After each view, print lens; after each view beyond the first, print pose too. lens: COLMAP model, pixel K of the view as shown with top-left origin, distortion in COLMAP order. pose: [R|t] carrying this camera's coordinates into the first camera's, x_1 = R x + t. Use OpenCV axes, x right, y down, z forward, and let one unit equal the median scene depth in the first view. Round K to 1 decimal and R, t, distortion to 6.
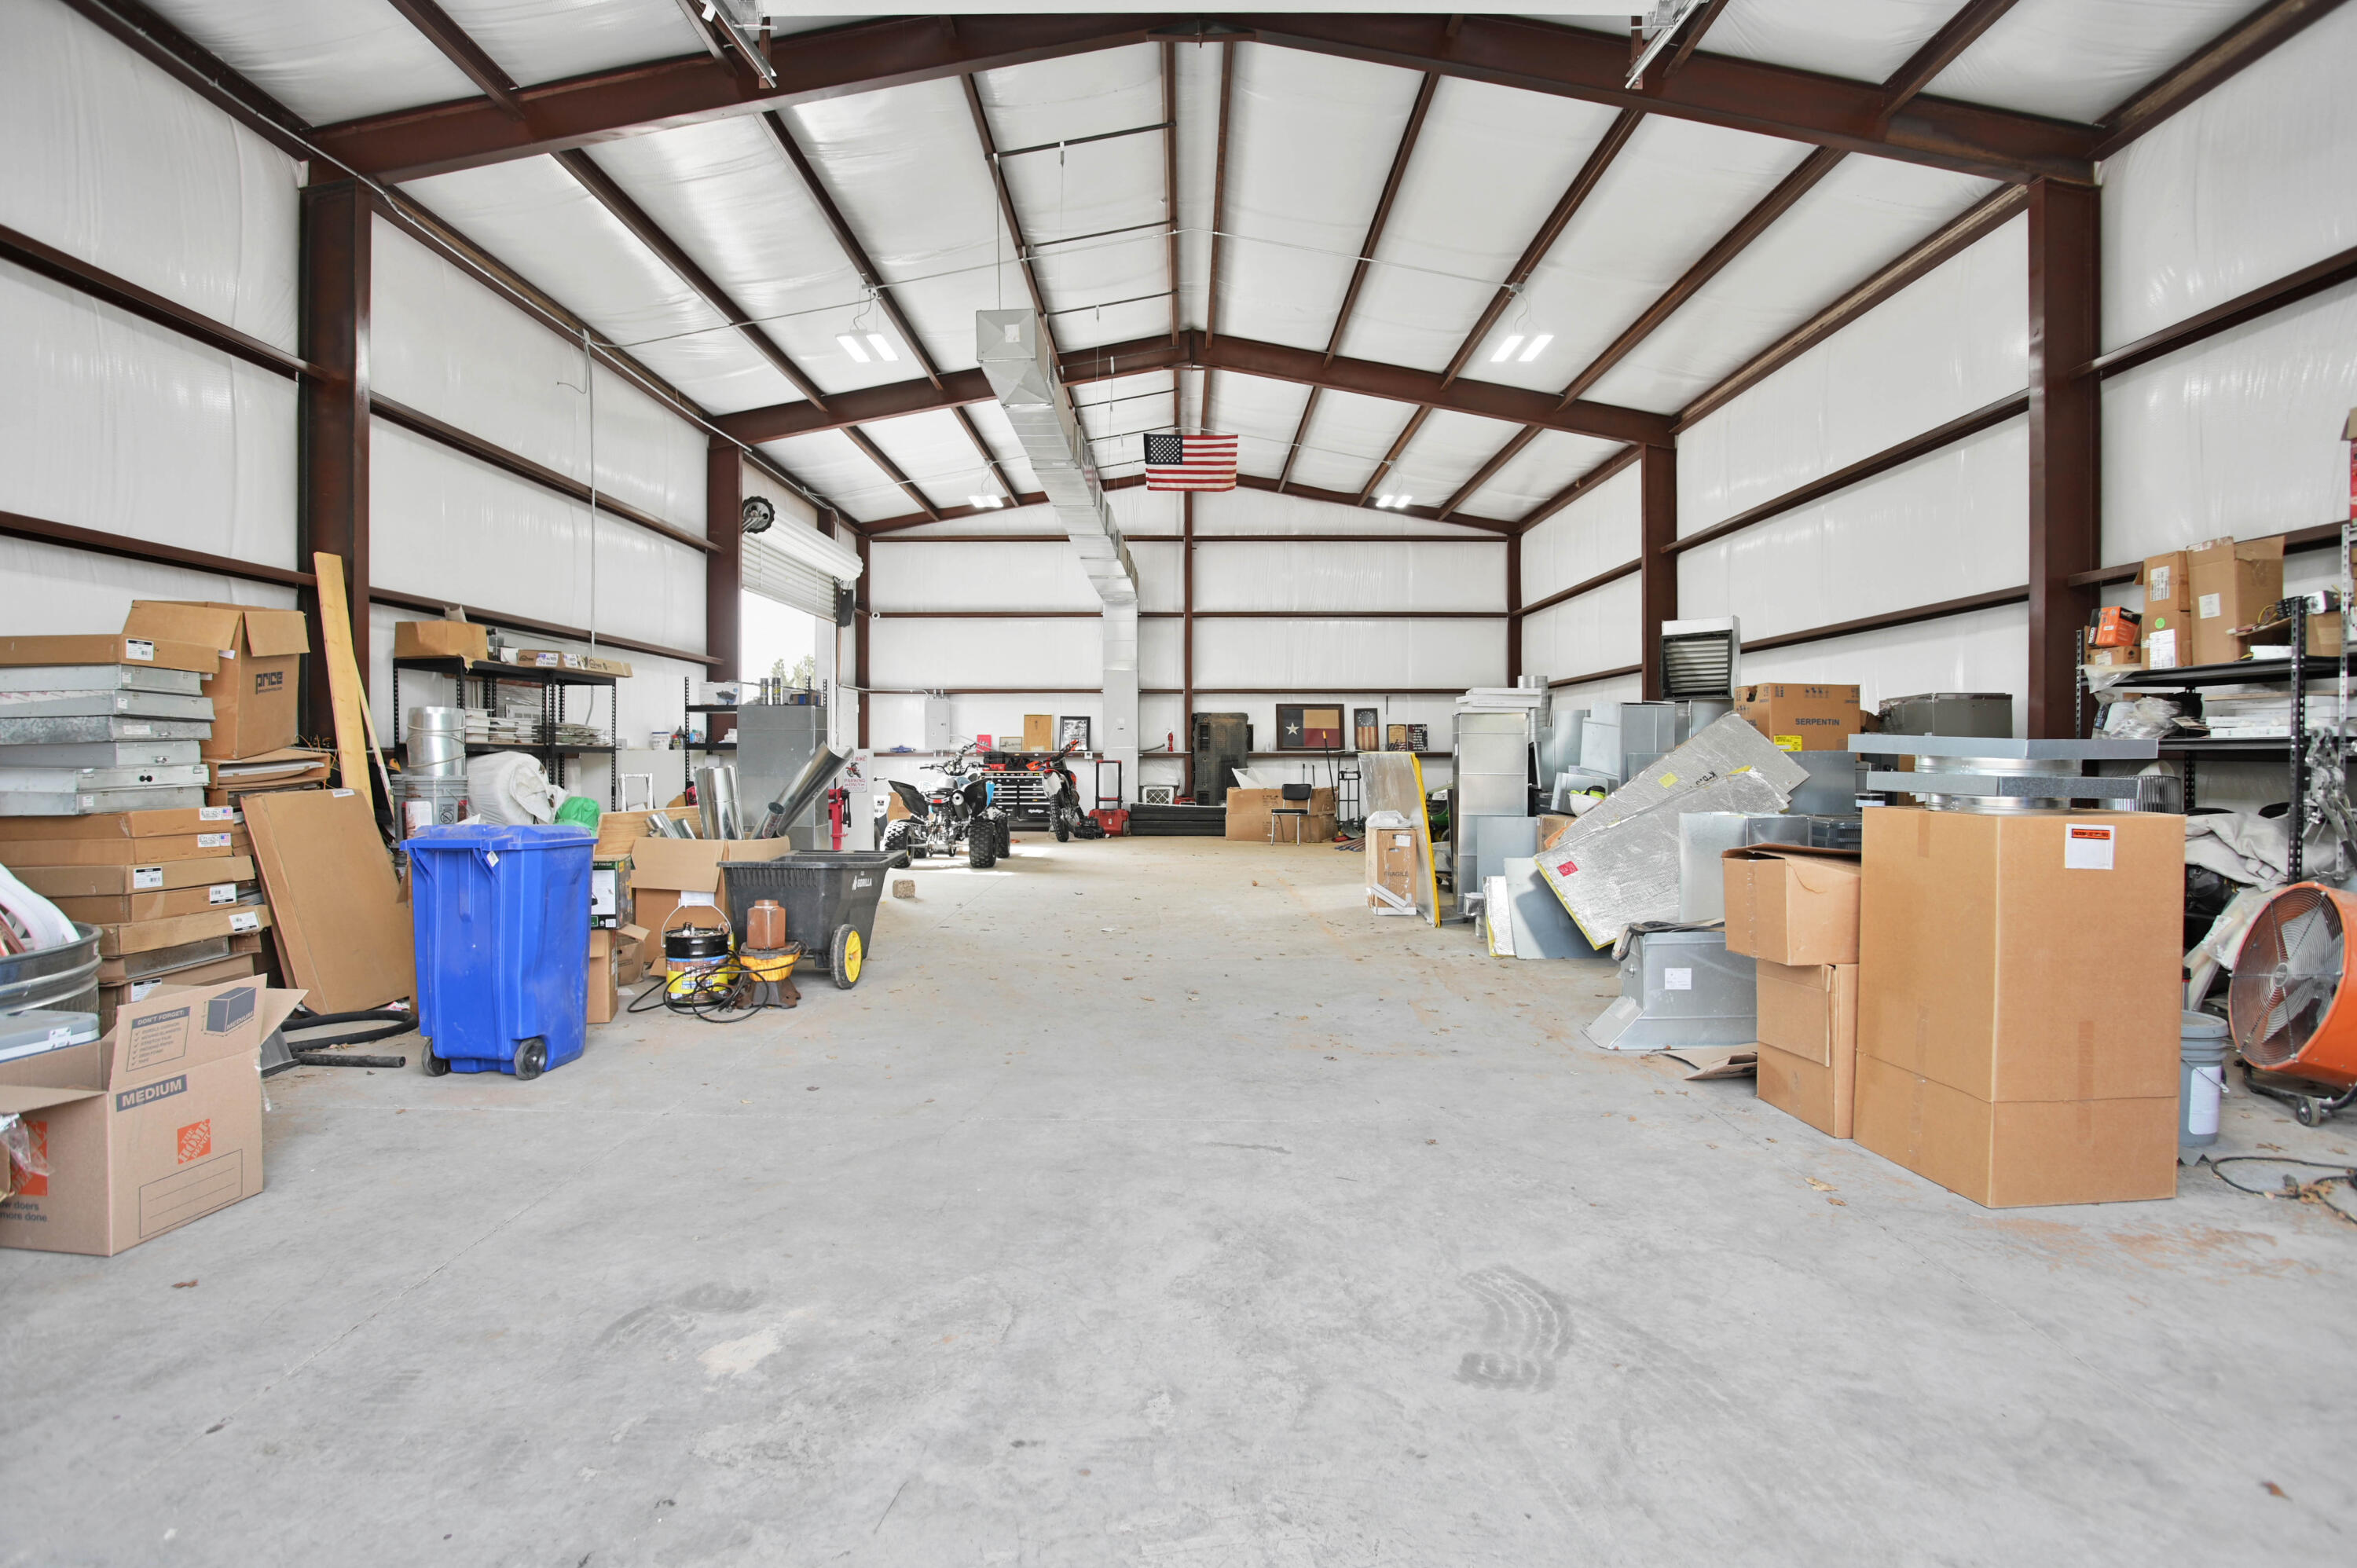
lens RADIAL K [[1169.2, 0, 1176.3], [0, 1169.2, 757.4], [0, 0, 1]] dist [-0.056832, 0.019630]
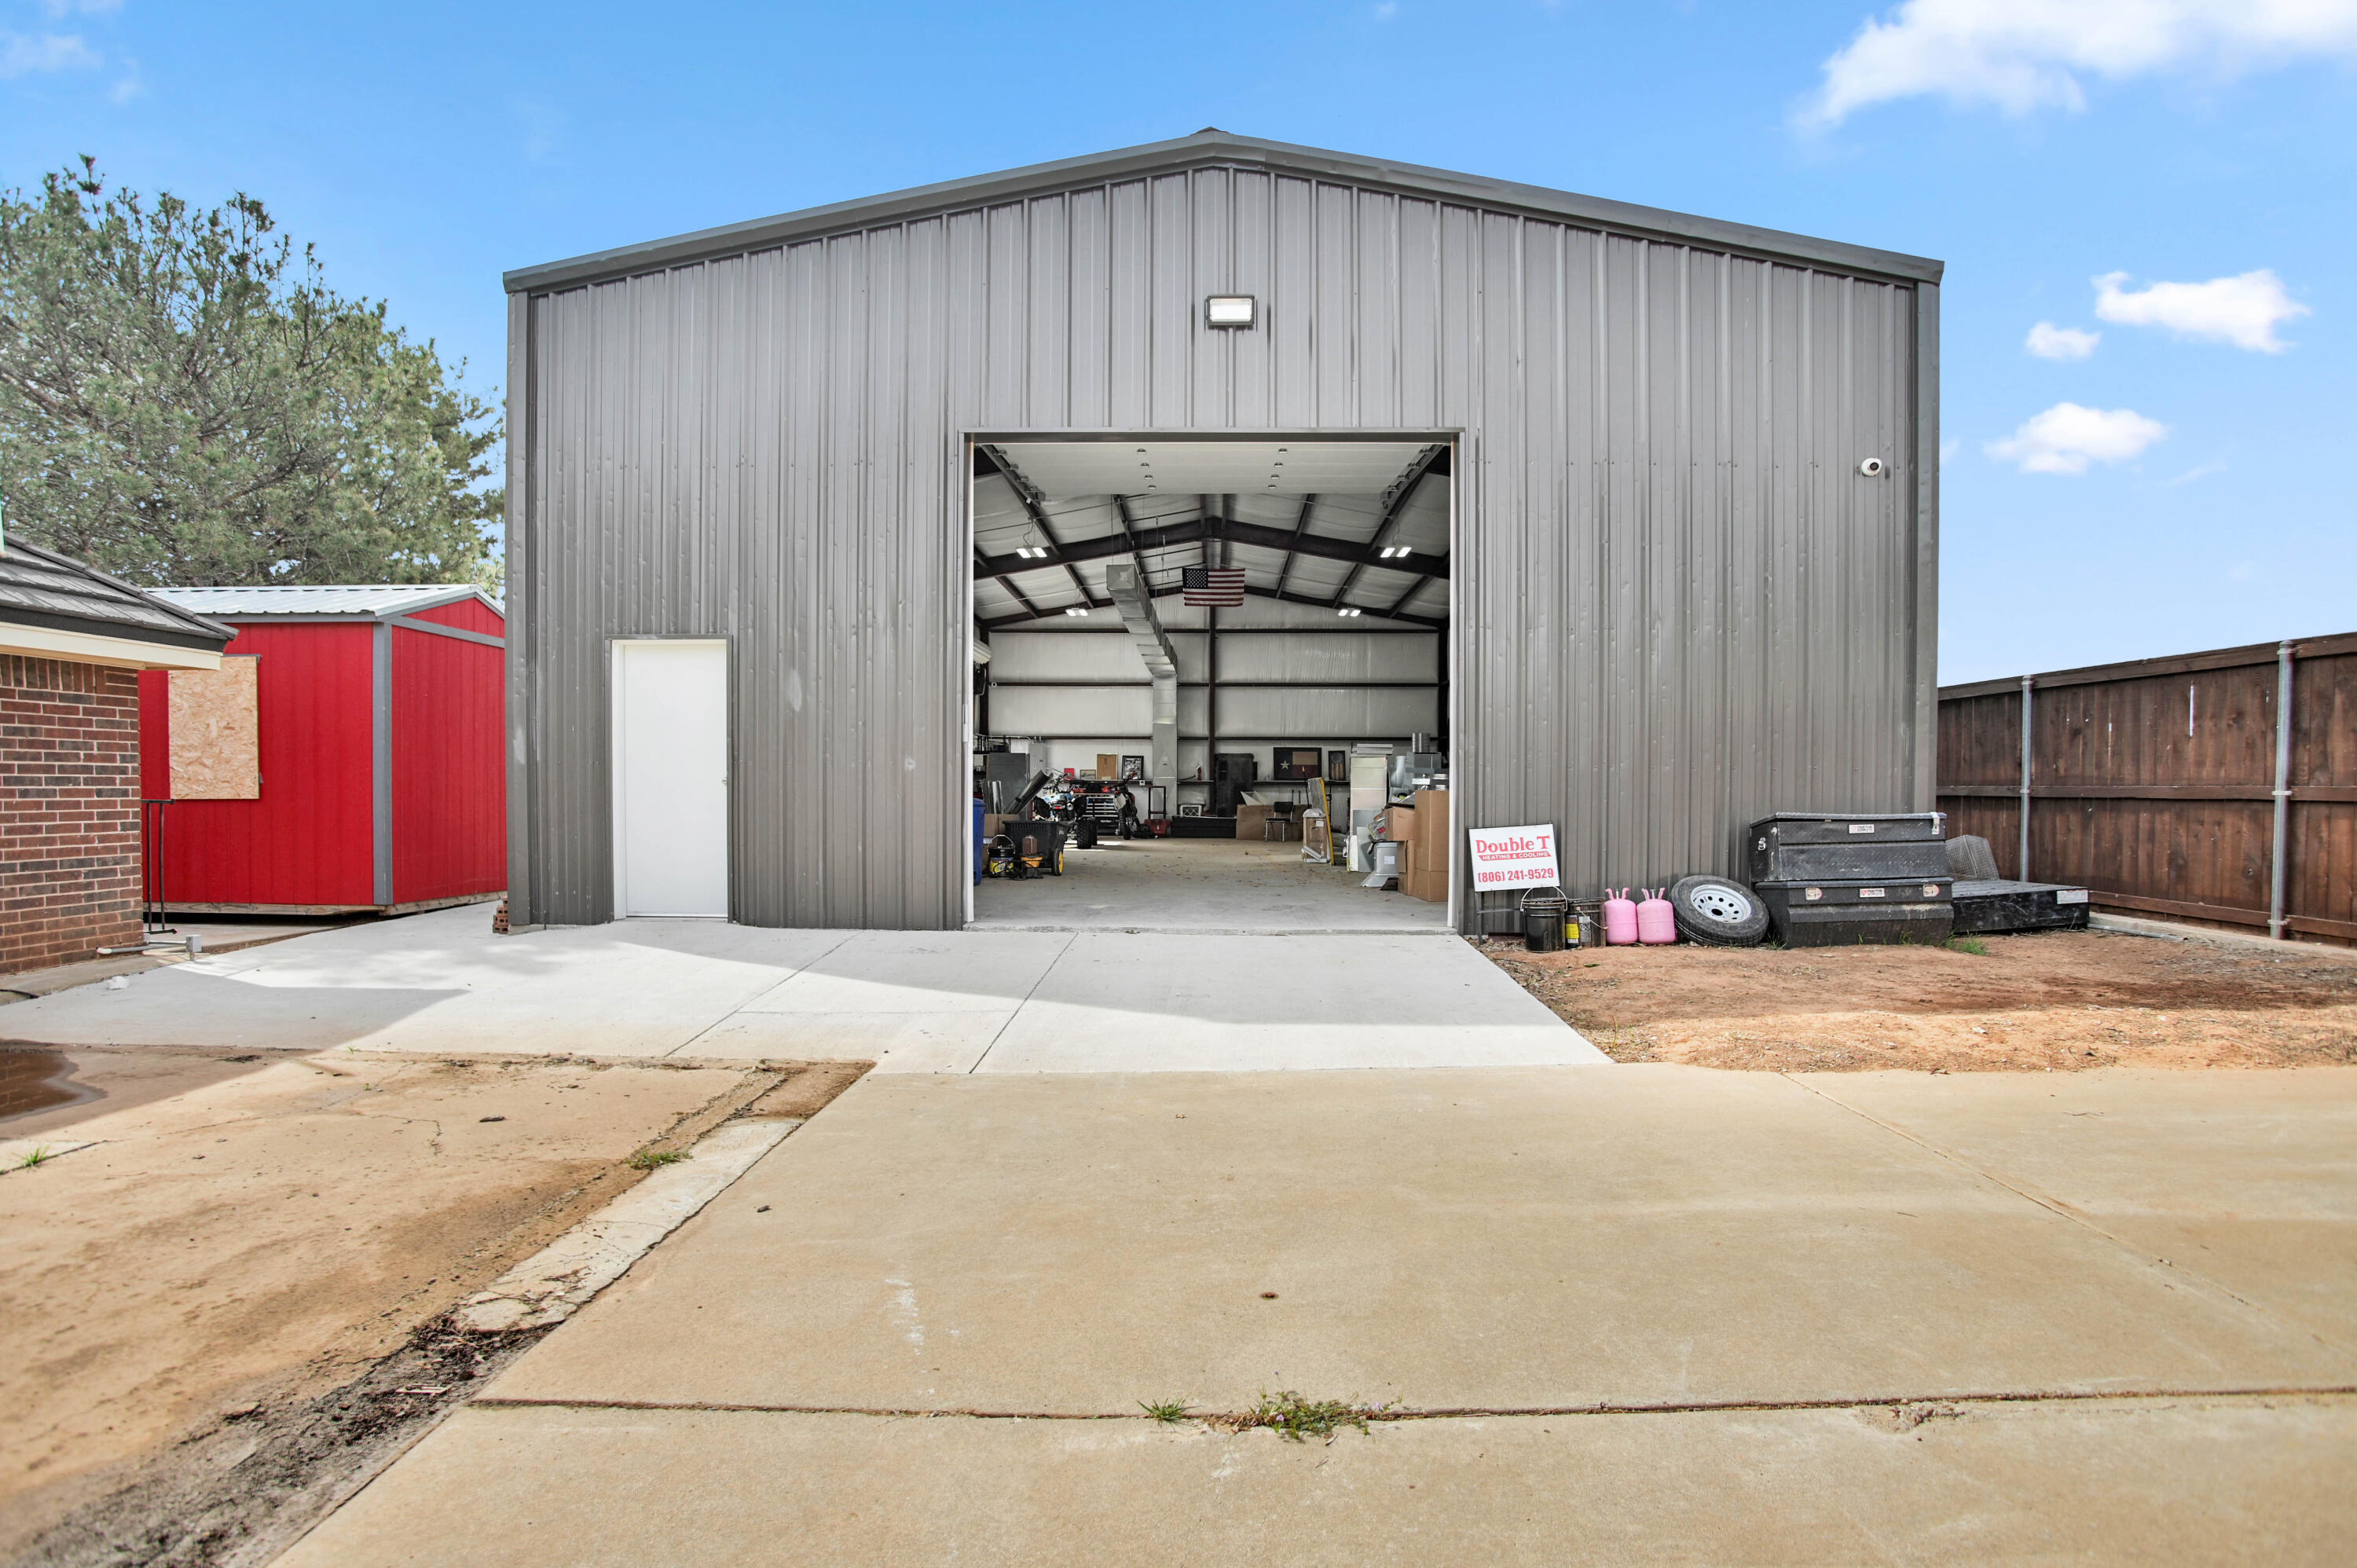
lens RADIAL K [[1169.2, 0, 1176.3], [0, 1169.2, 757.4], [0, 0, 1]] dist [-0.056832, 0.019630]
pose [[0.999652, 0.003863, -0.026100, 0.003972], [-0.004666, 0.999515, -0.030803, 0.011104], [0.025968, 0.030914, 0.999185, -0.445600]]
